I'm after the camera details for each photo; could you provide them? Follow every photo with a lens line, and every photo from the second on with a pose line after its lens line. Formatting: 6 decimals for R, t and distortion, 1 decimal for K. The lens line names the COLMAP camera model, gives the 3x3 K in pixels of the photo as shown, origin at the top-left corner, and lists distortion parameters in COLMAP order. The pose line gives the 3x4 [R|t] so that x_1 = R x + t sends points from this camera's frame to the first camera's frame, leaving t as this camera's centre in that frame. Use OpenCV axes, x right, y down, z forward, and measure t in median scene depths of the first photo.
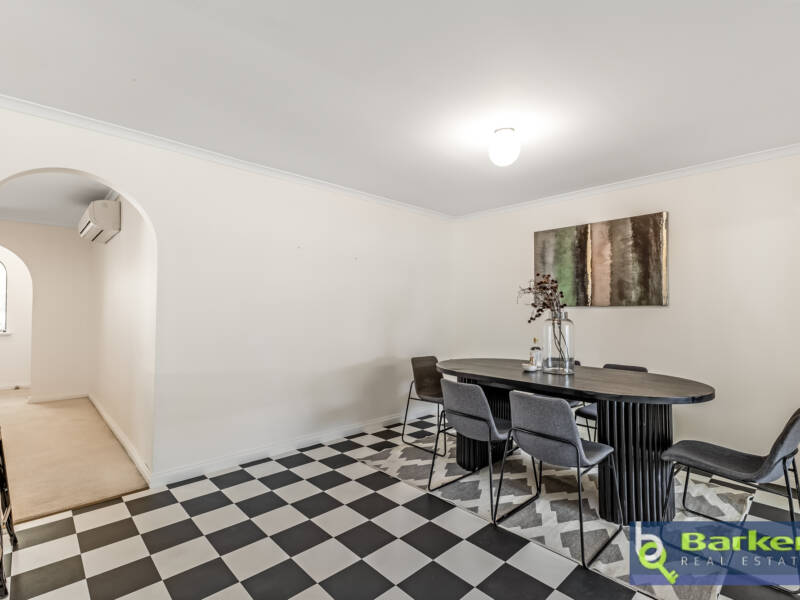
lens RADIAL K [[391.1, 0, 402.9], [0, 391.1, 299.8], [0, 0, 1]] dist [0.002768, -0.000319]
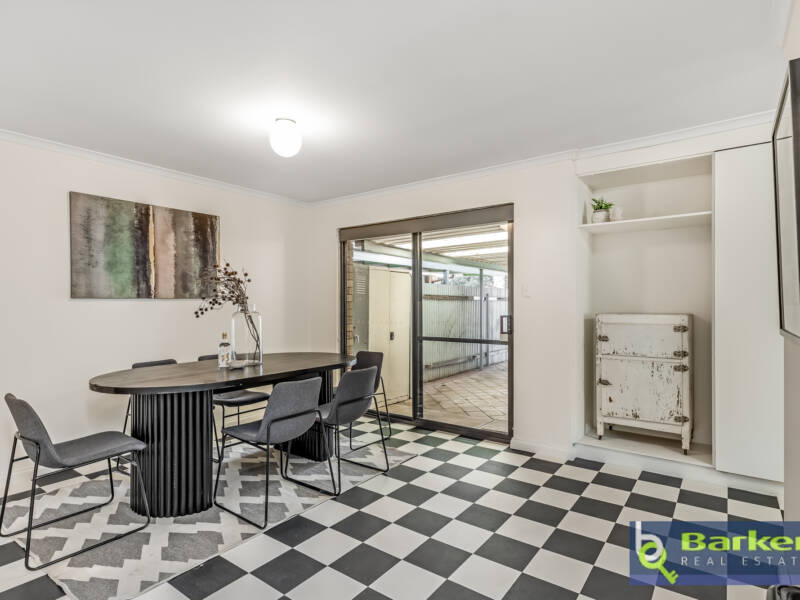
lens RADIAL K [[429.8, 0, 403.1], [0, 429.8, 302.0], [0, 0, 1]] dist [-0.002838, -0.000150]
pose [[-0.176788, -0.000642, 0.984249, -0.604796], [-0.024062, 0.999704, -0.003670, 0.015035], [-0.983955, -0.024332, -0.176752, 0.633877]]
